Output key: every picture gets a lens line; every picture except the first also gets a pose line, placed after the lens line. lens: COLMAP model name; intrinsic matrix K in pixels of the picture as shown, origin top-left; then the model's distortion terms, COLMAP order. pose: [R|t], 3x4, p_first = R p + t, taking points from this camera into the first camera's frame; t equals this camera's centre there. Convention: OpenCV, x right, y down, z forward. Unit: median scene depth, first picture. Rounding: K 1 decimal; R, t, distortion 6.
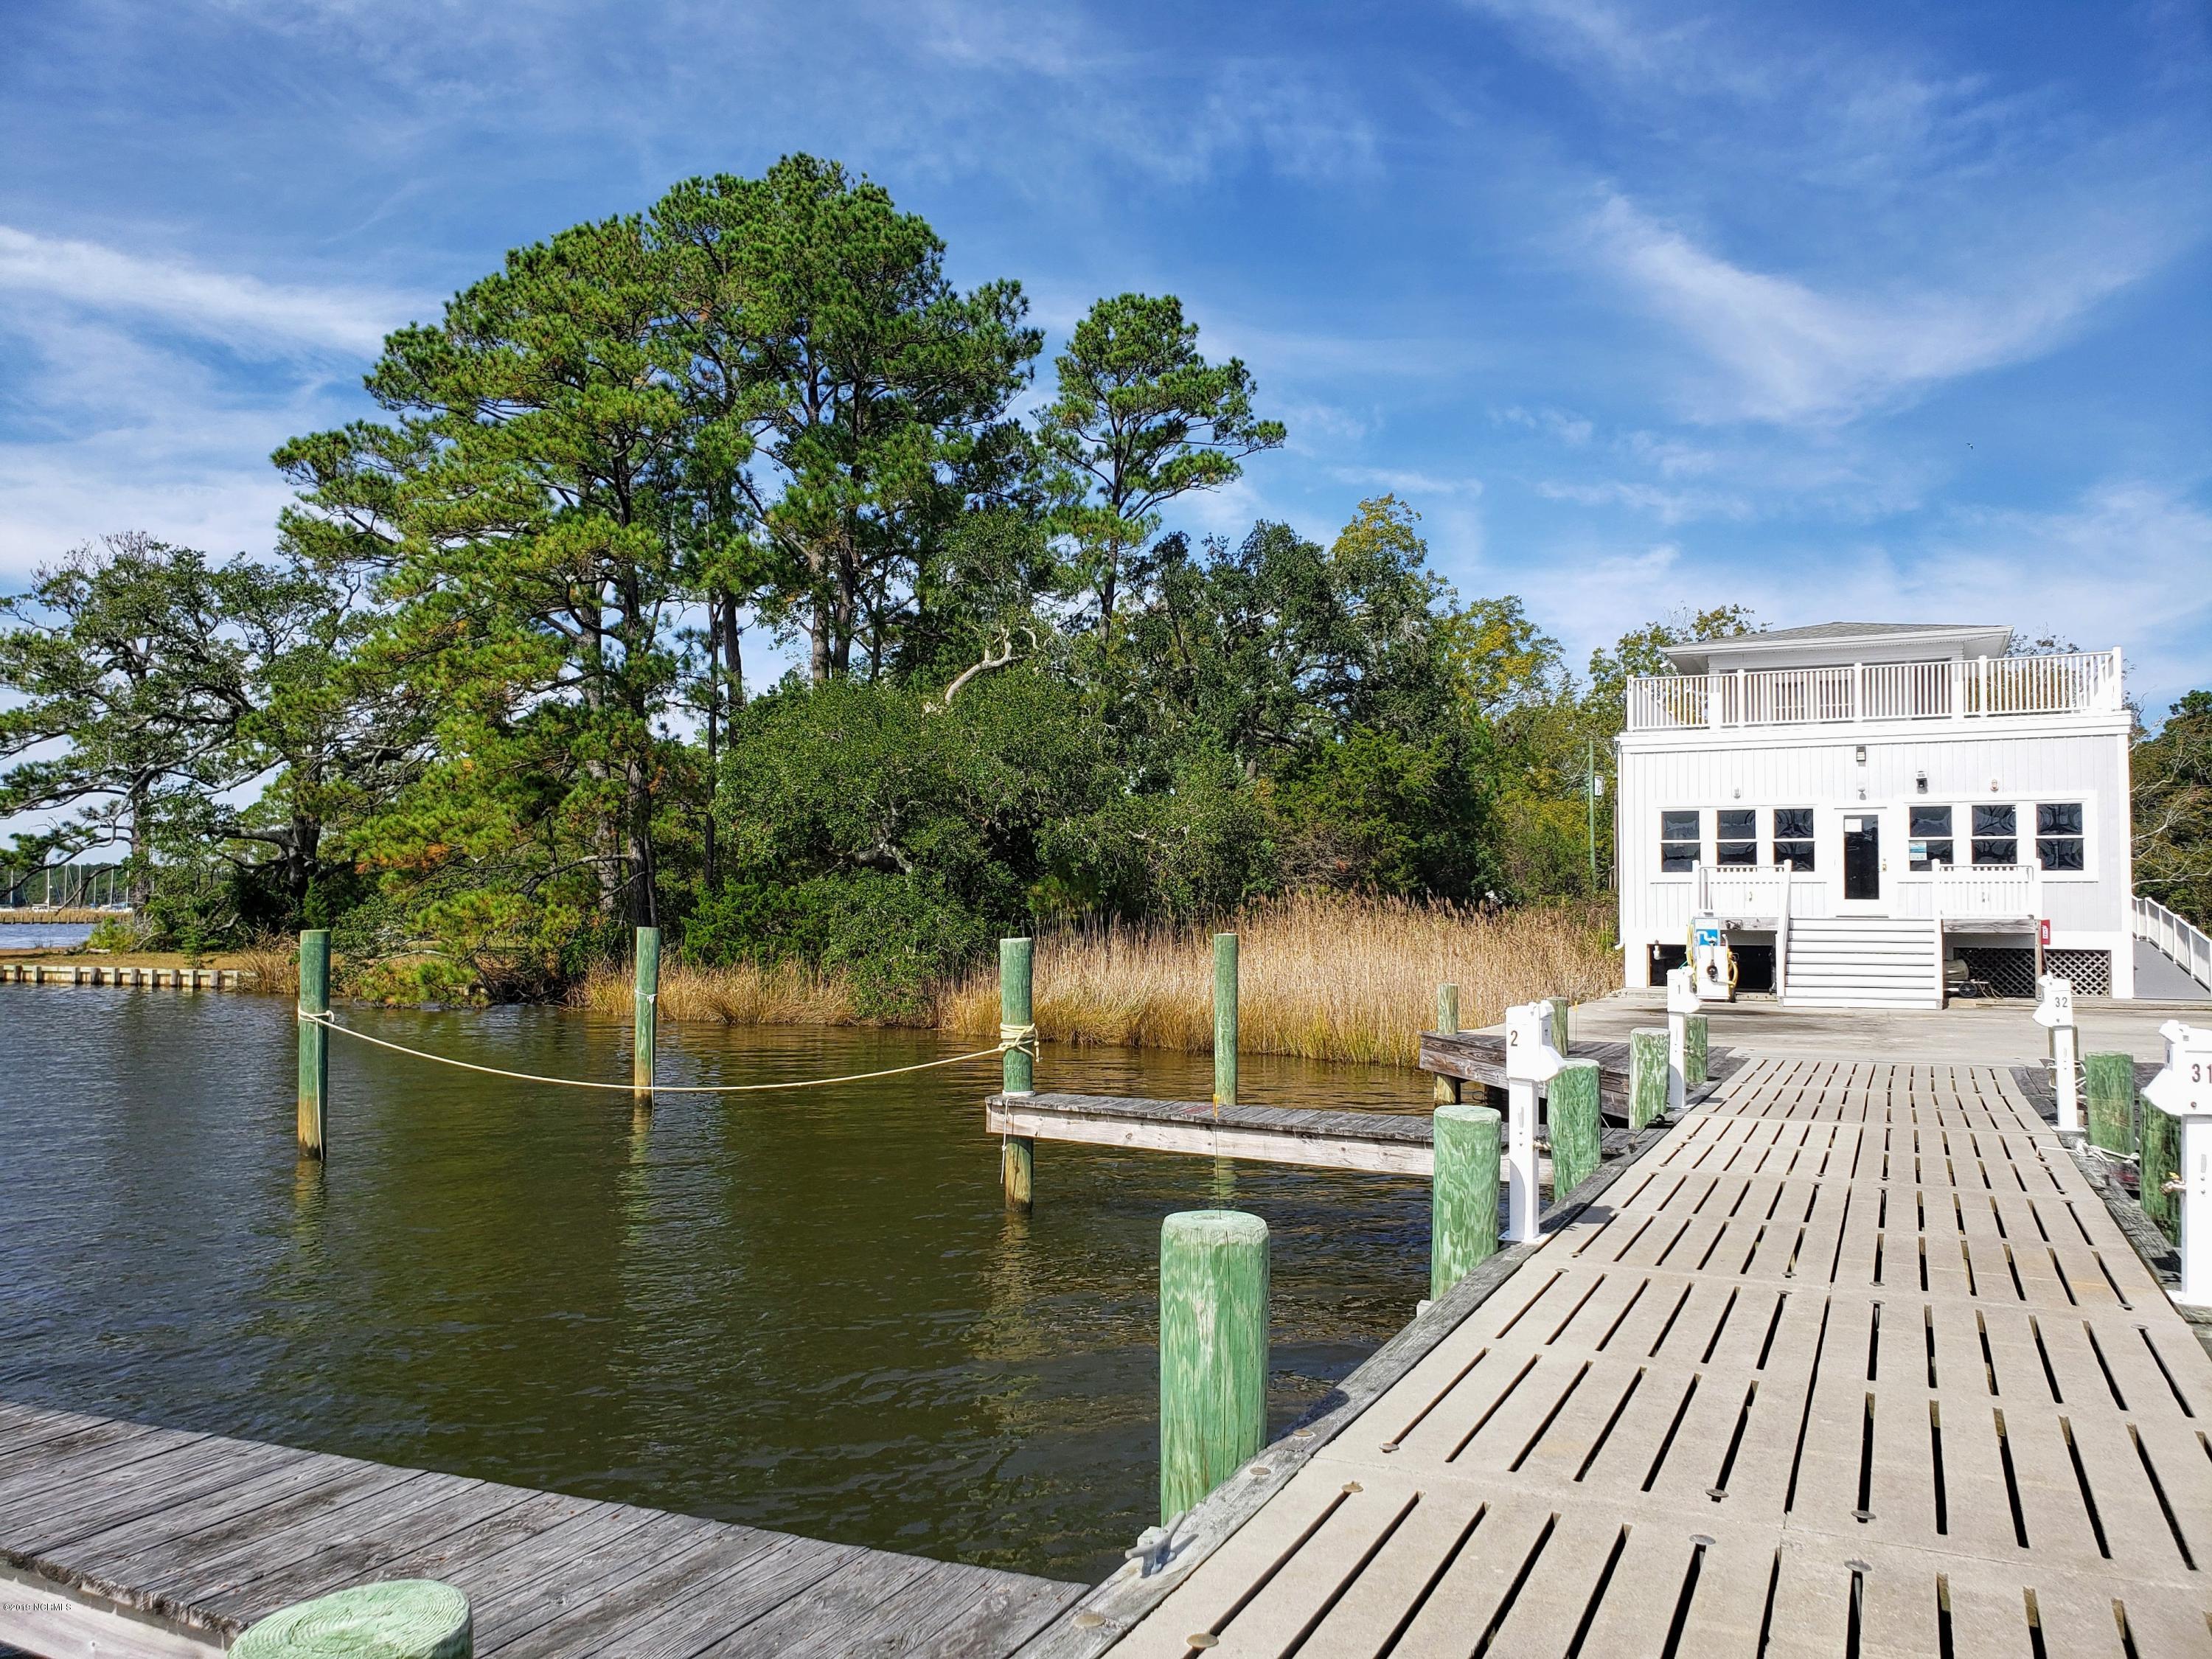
lens RADIAL K [[1731.5, 0, 1115.6], [0, 1731.5, 819.2], [0, 0, 1]] dist [0.034721, -0.005414]
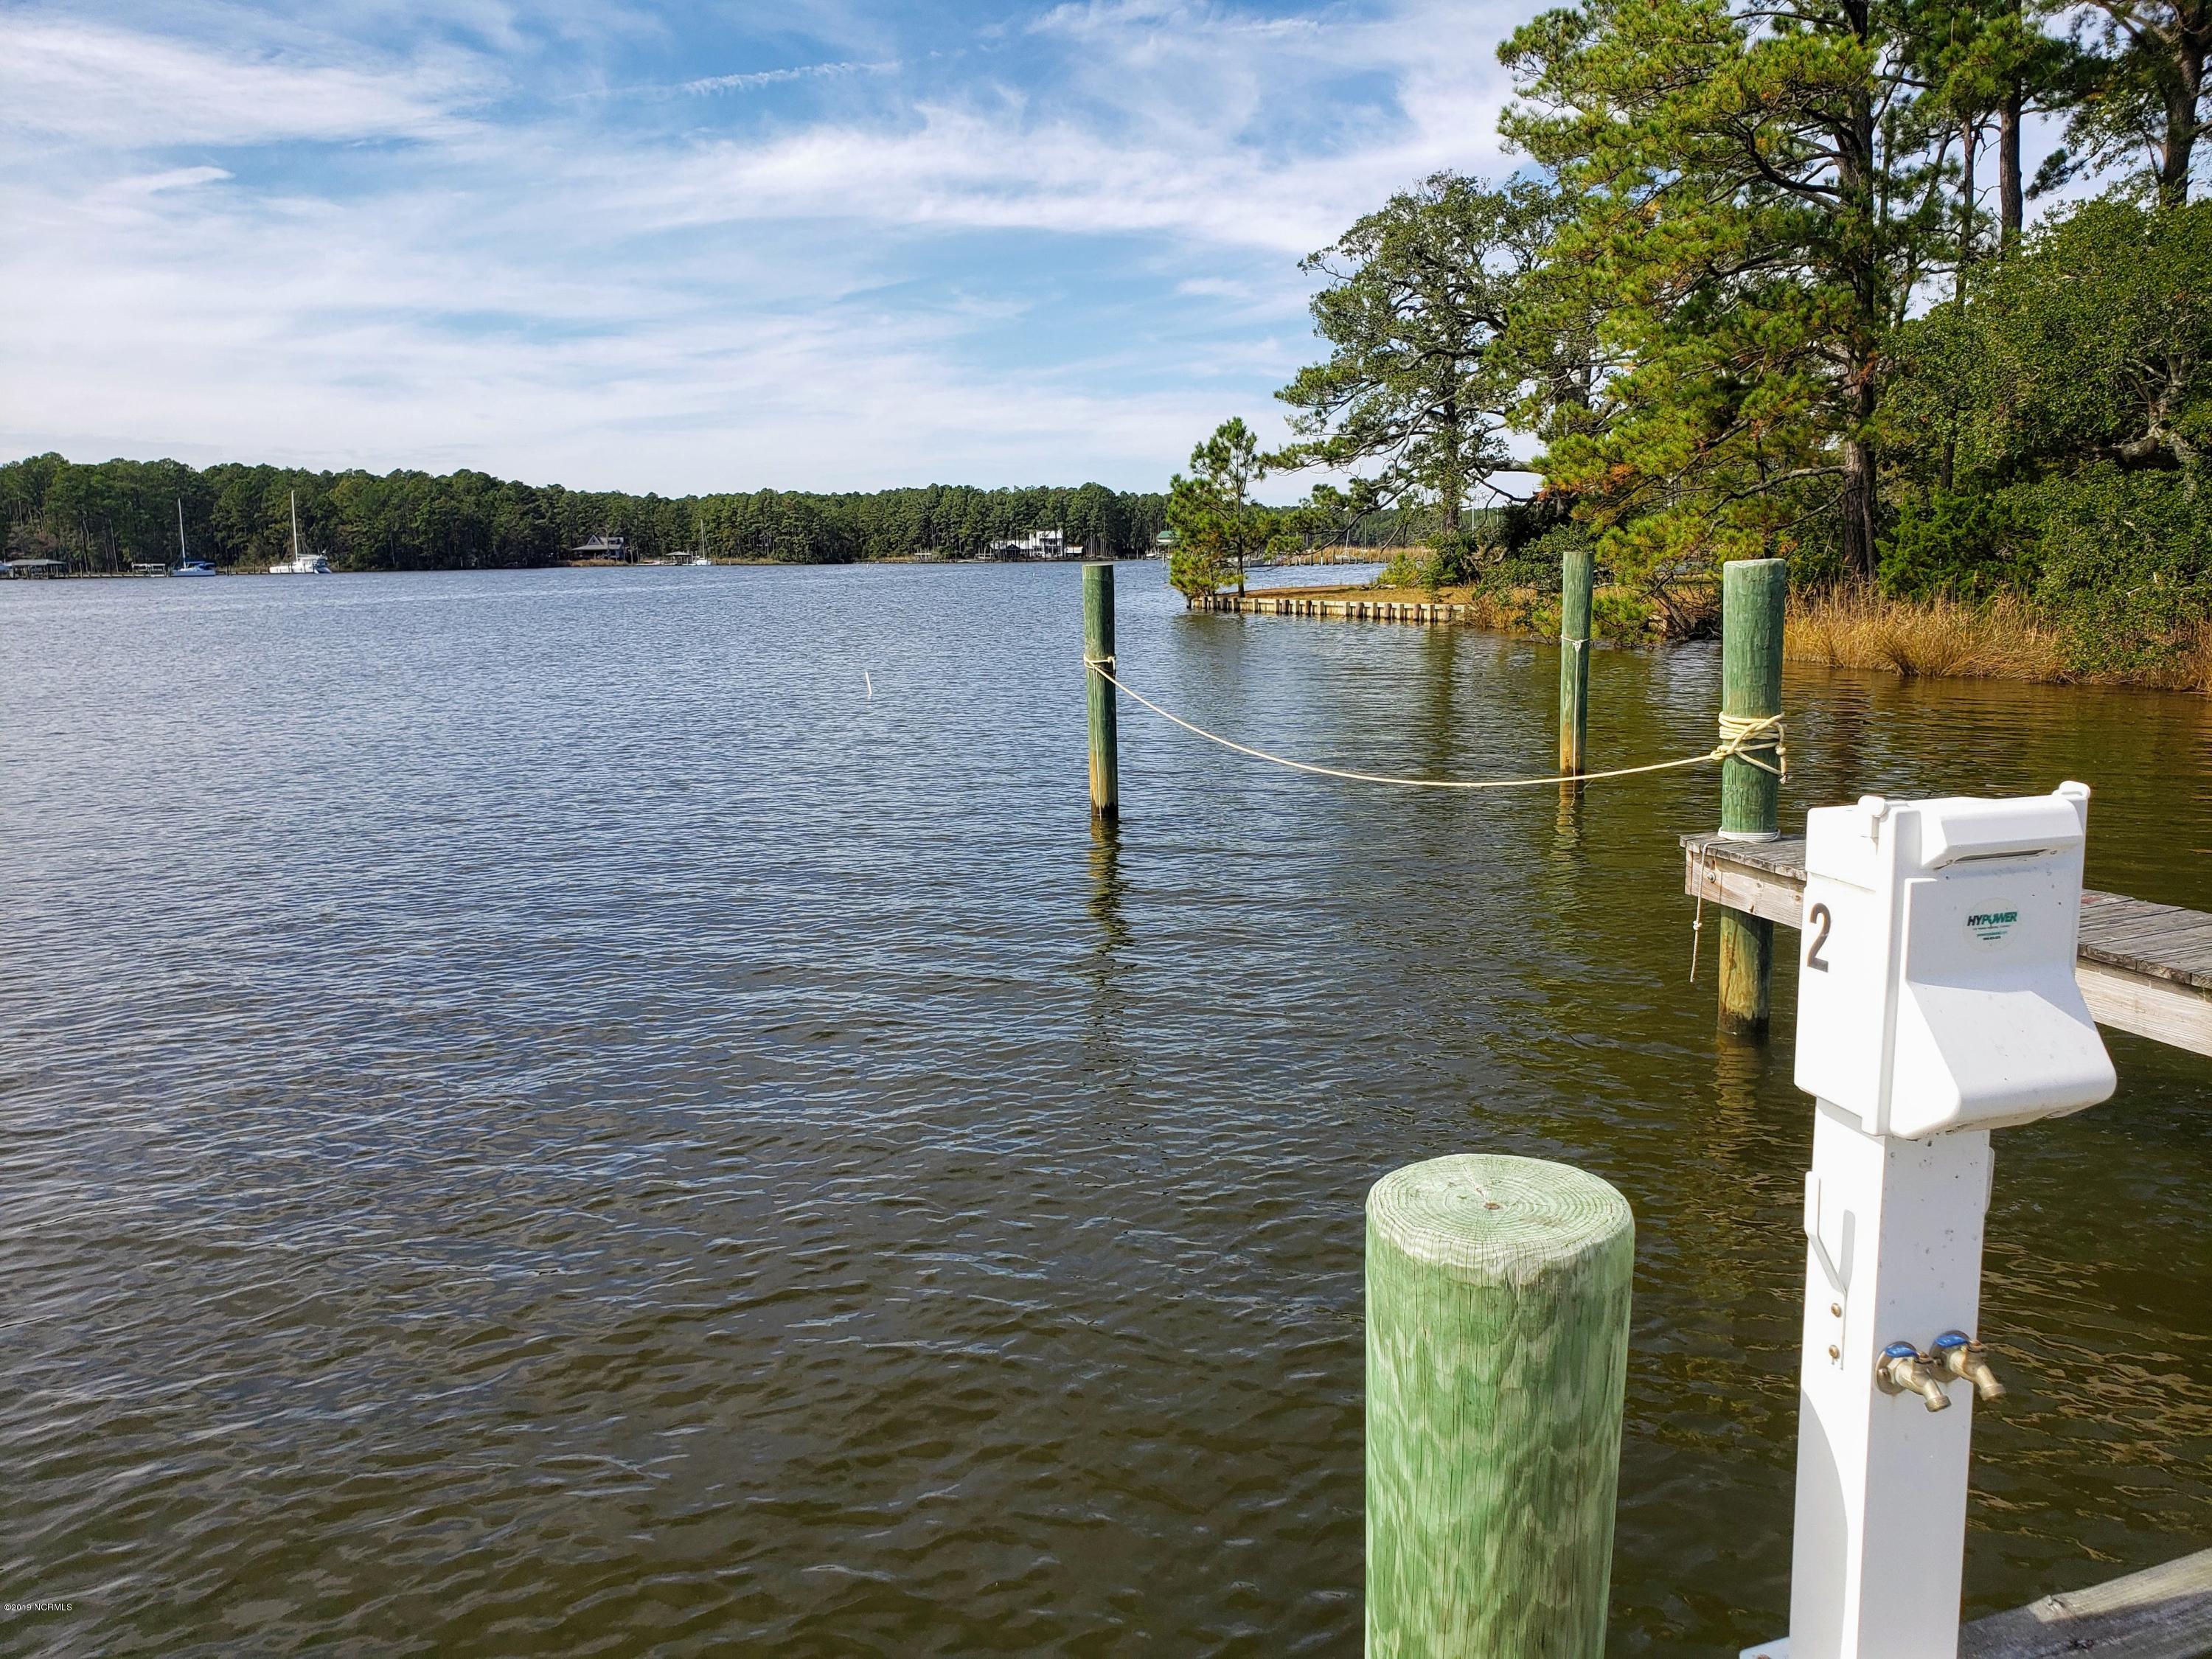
lens RADIAL K [[1721.0, 0, 1106.0], [0, 1721.0, 829.5], [0, 0, 1]] dist [-0.014761, -0.012170]
pose [[0.691670, 0.091474, -0.716397, 0.079235], [0.066224, 0.979734, 0.189037, 0.013924], [0.719171, -0.178194, 0.671596, 0.182748]]
